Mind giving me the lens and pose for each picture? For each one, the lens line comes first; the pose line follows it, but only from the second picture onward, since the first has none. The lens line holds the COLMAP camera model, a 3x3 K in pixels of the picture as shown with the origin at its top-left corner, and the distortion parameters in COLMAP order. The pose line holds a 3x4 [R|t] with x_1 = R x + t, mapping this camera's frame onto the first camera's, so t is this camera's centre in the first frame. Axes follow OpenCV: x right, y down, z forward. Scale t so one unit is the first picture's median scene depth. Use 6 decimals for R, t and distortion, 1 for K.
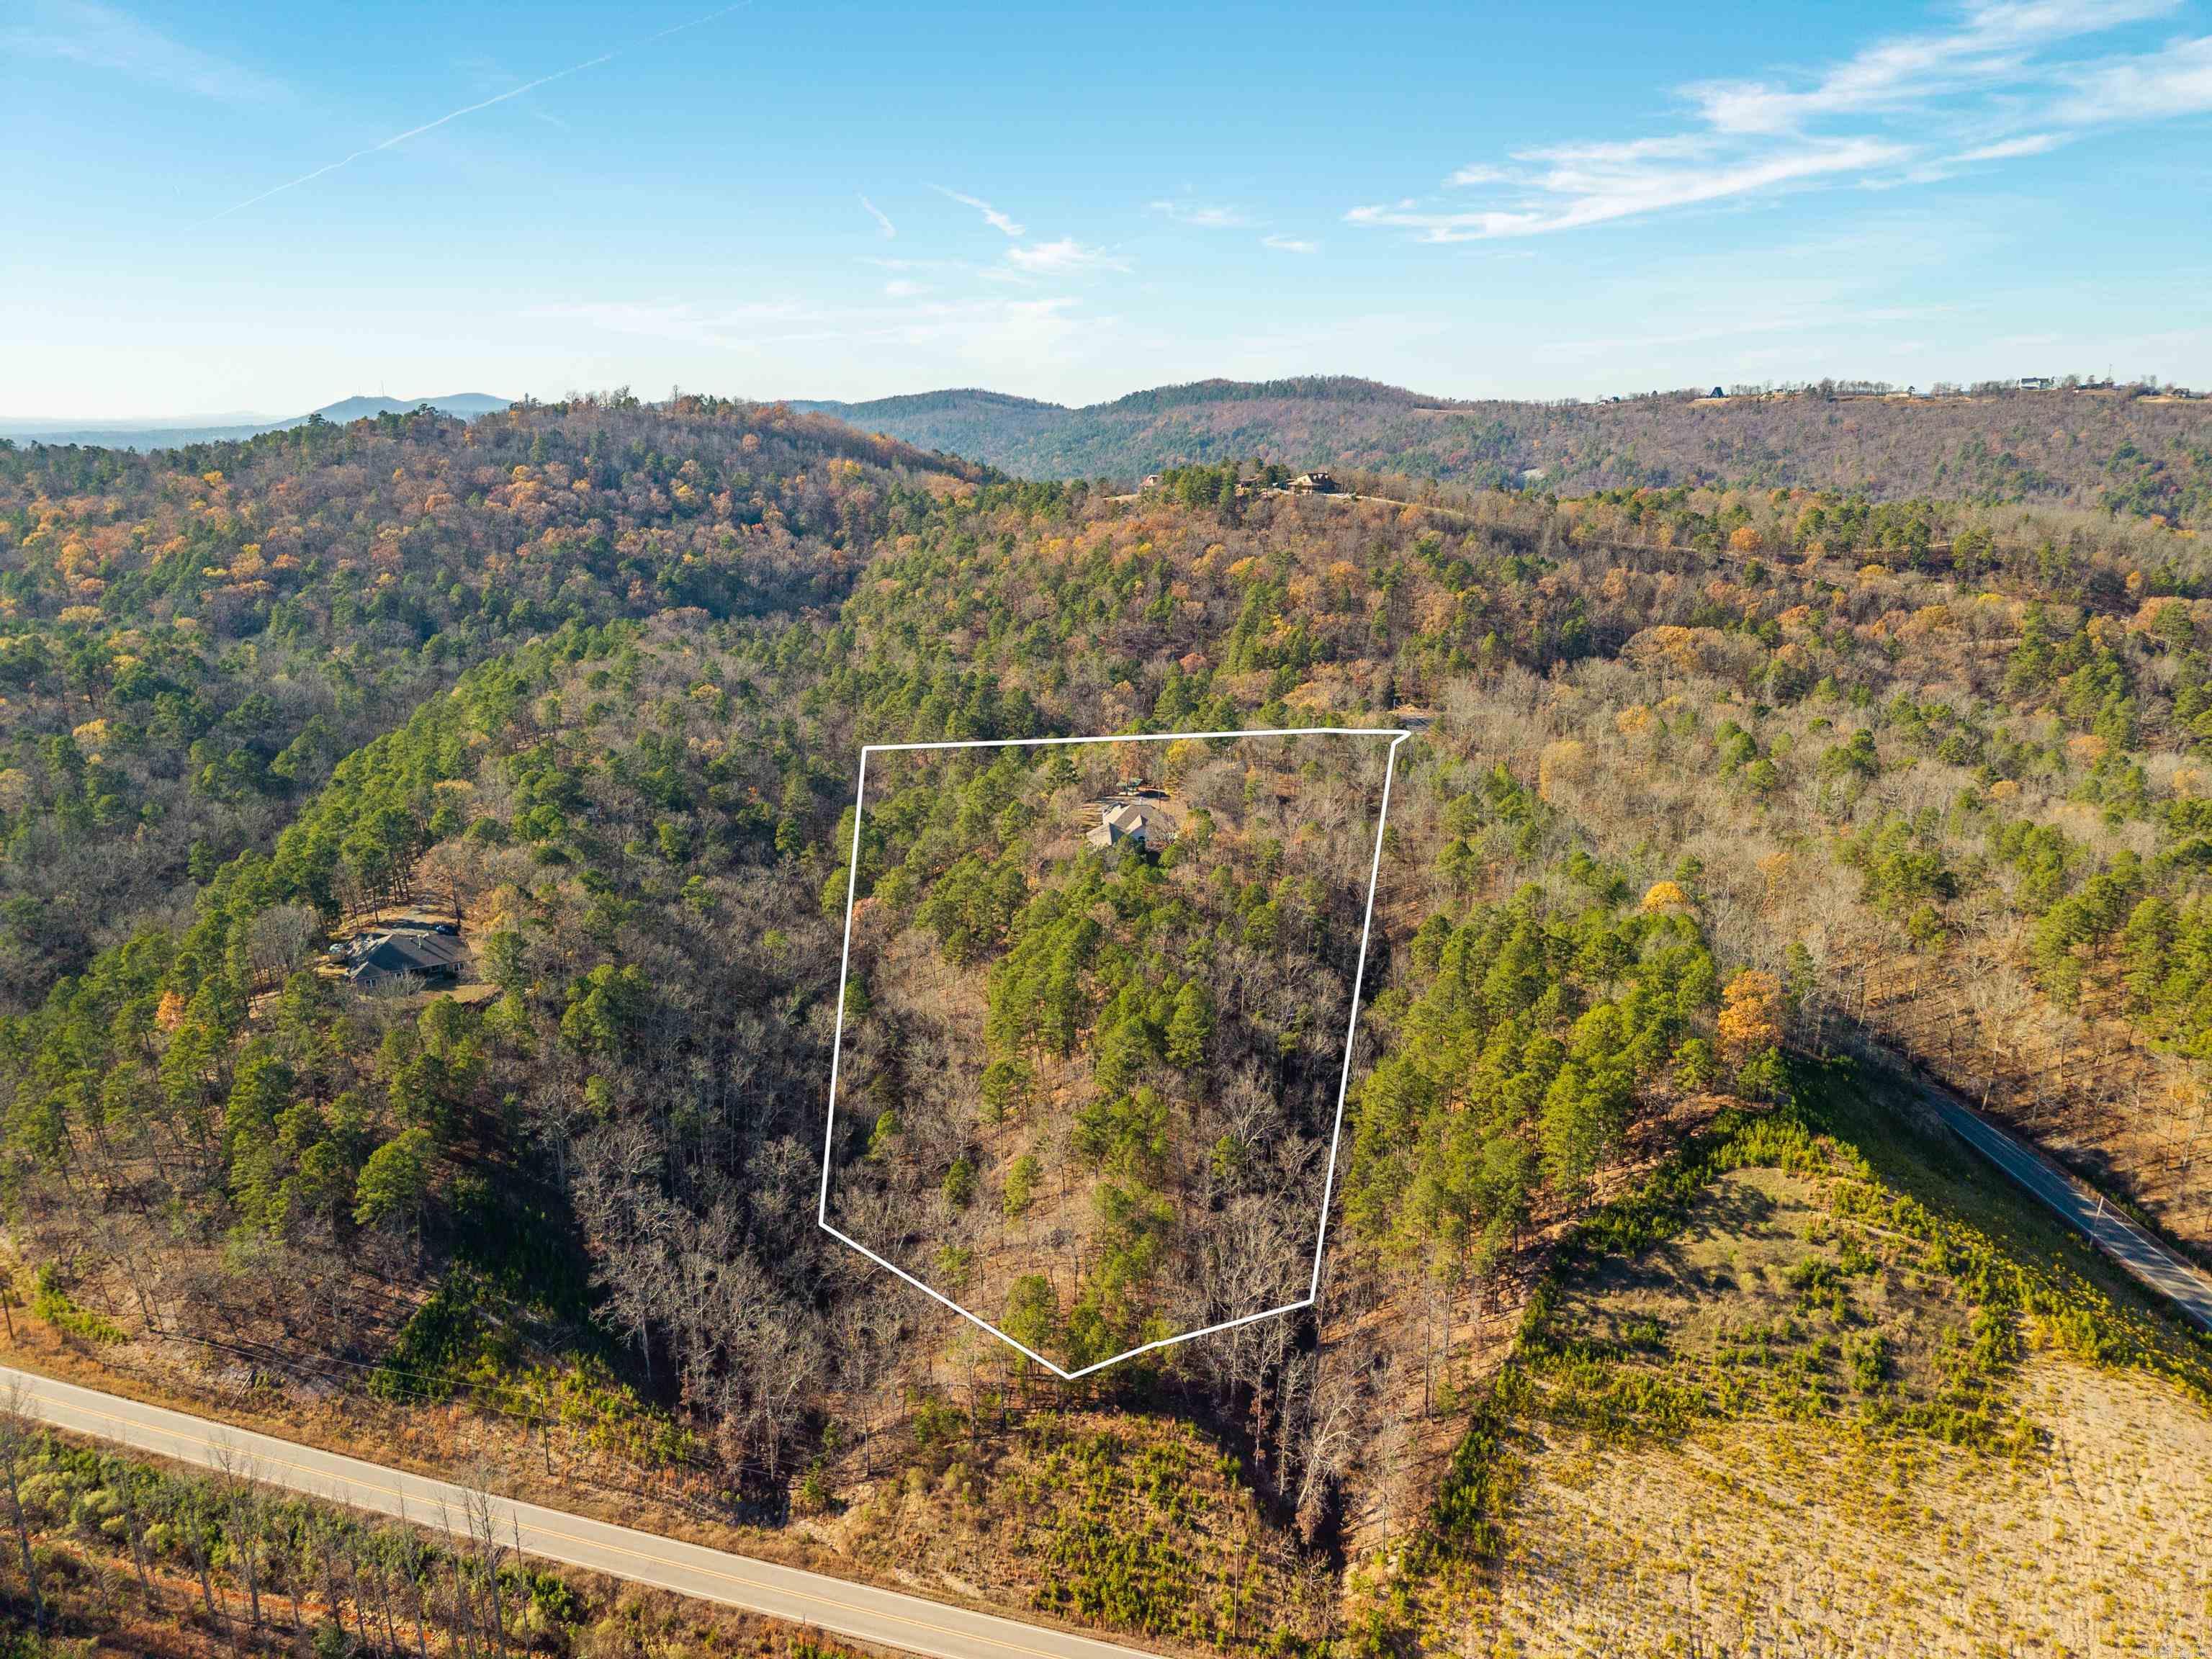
lens RADIAL K [[1552.8, 0, 1106.3], [0, 1552.8, 827.2], [0, 0, 1]] dist [0.001716, 0.001361]
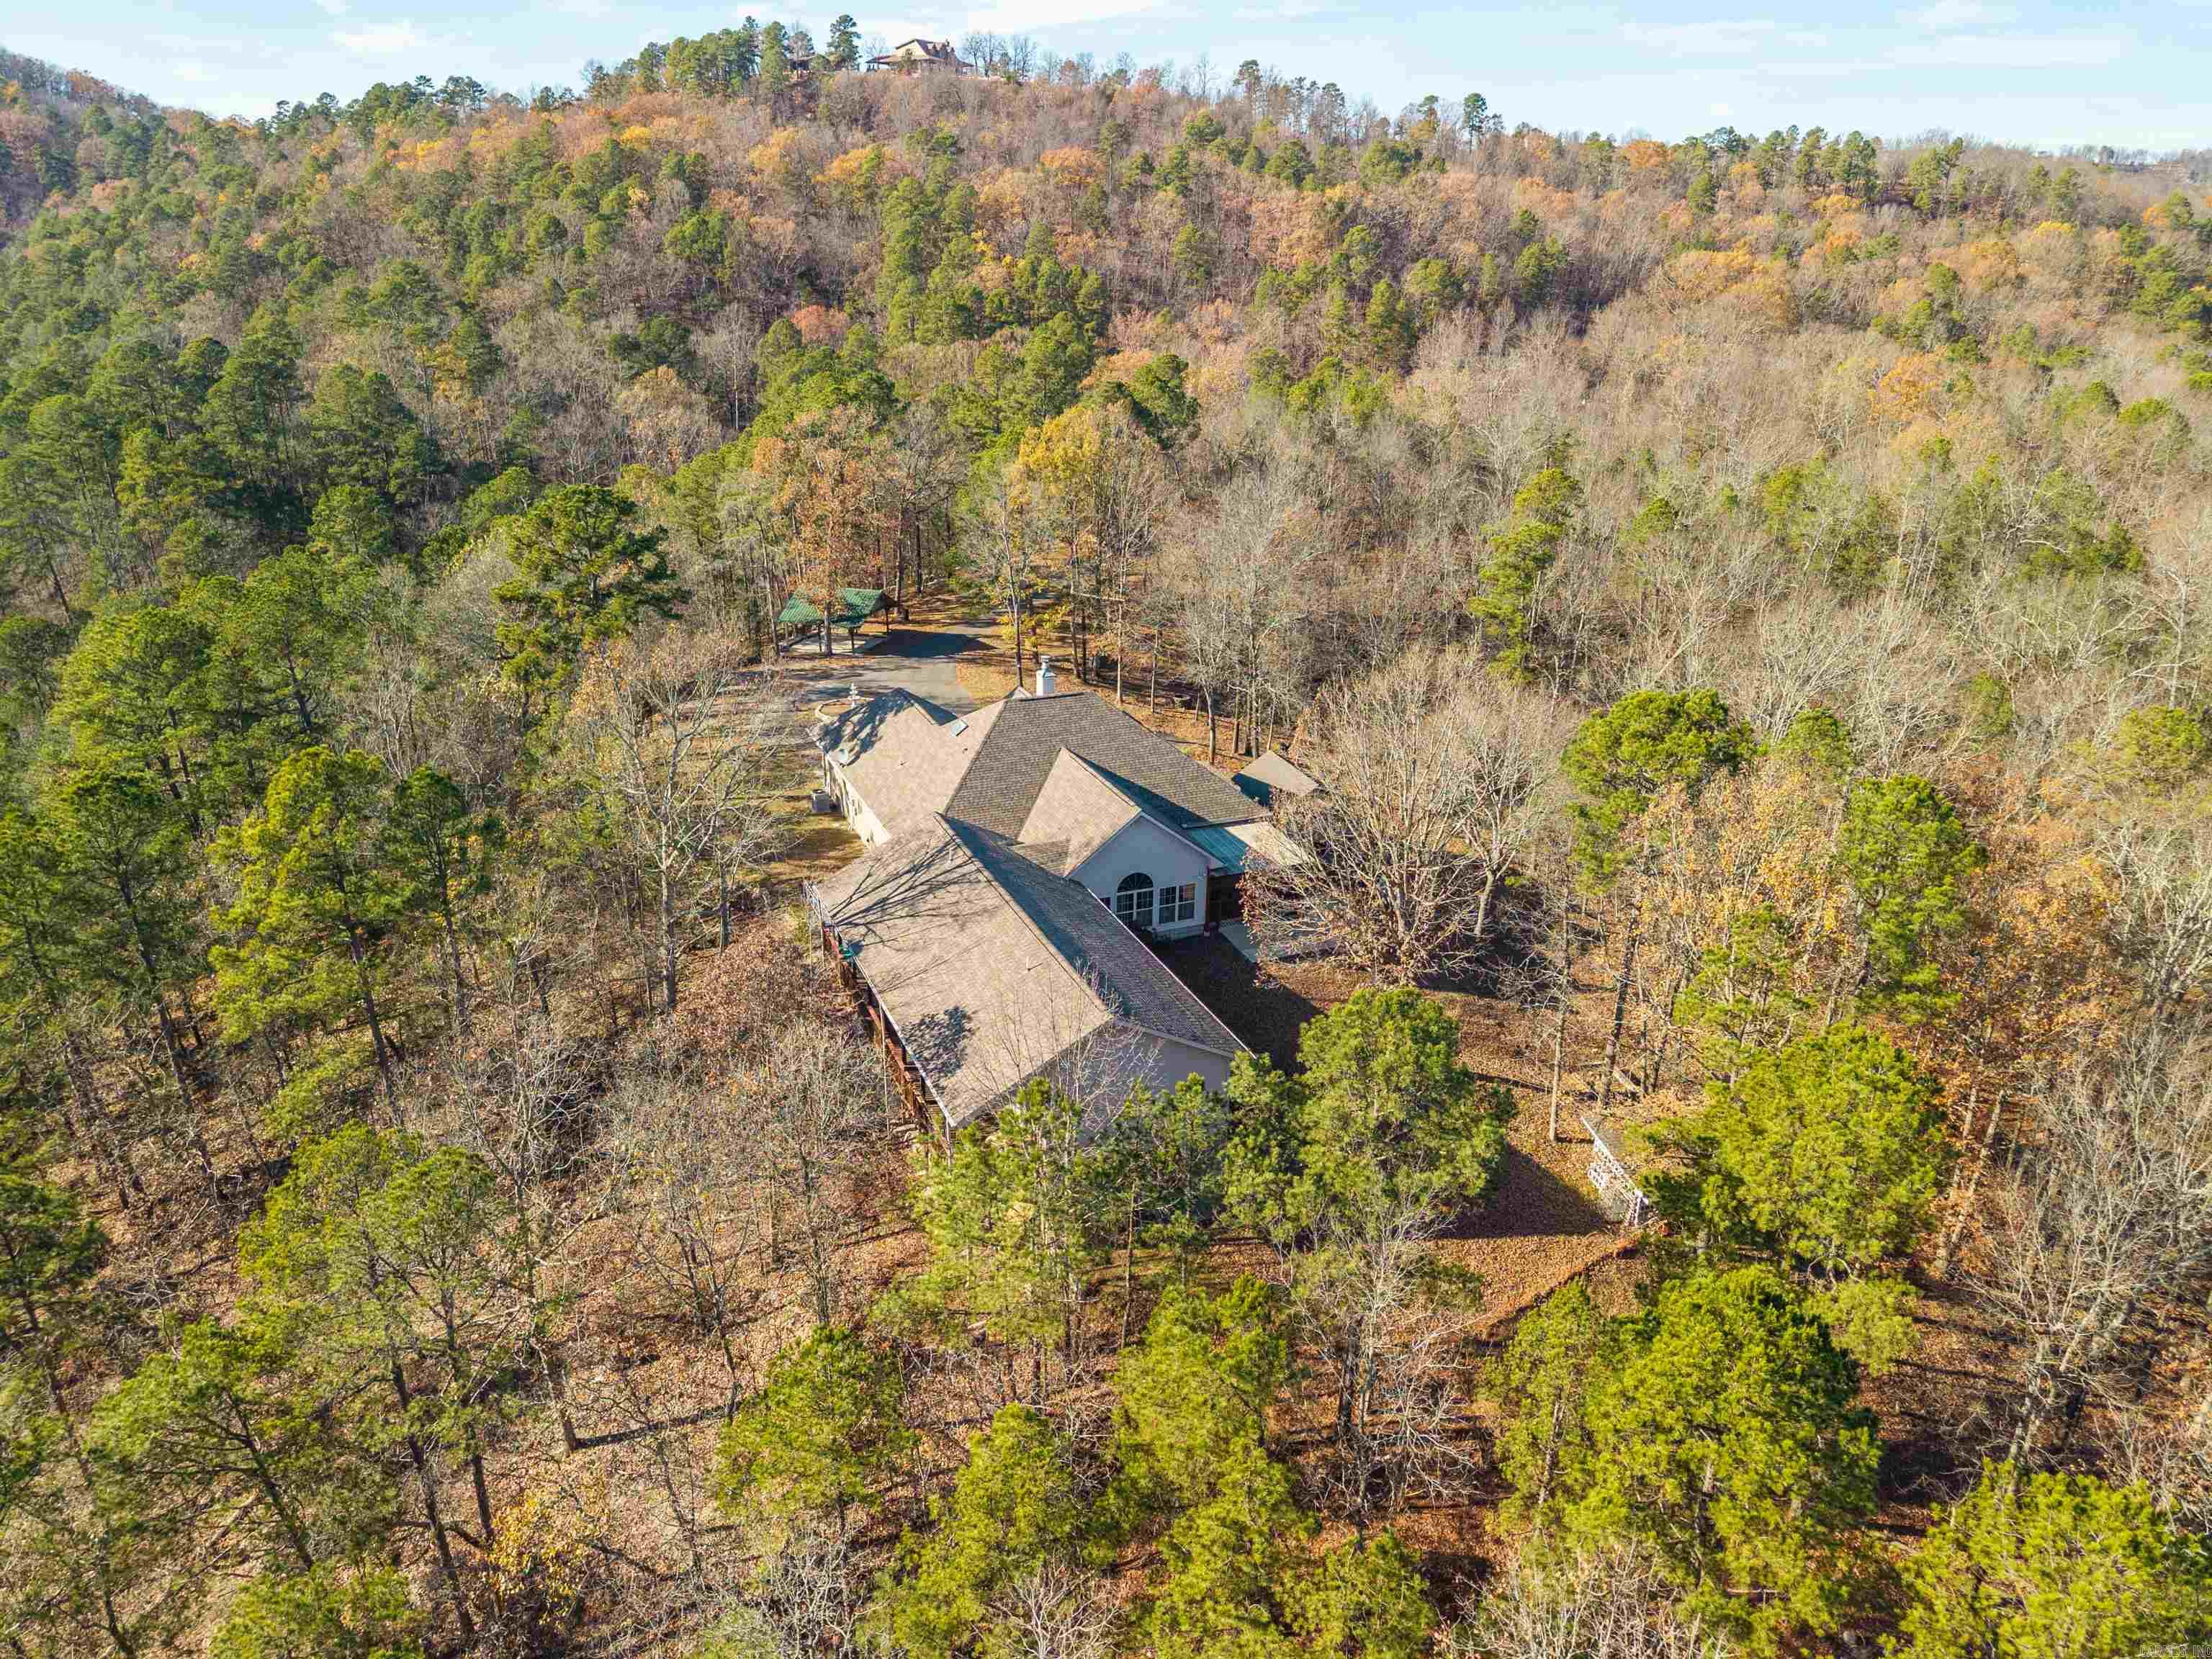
lens RADIAL K [[1552.8, 0, 1104.5], [0, 1552.8, 823.2], [0, 0, 1]] dist [0.001716, 0.001361]
pose [[0.935790, -0.114361, 0.333496, -0.025626], [0.081945, 0.990576, 0.109746, -0.013090], [-0.342903, -0.075370, 0.936342, 0.552706]]
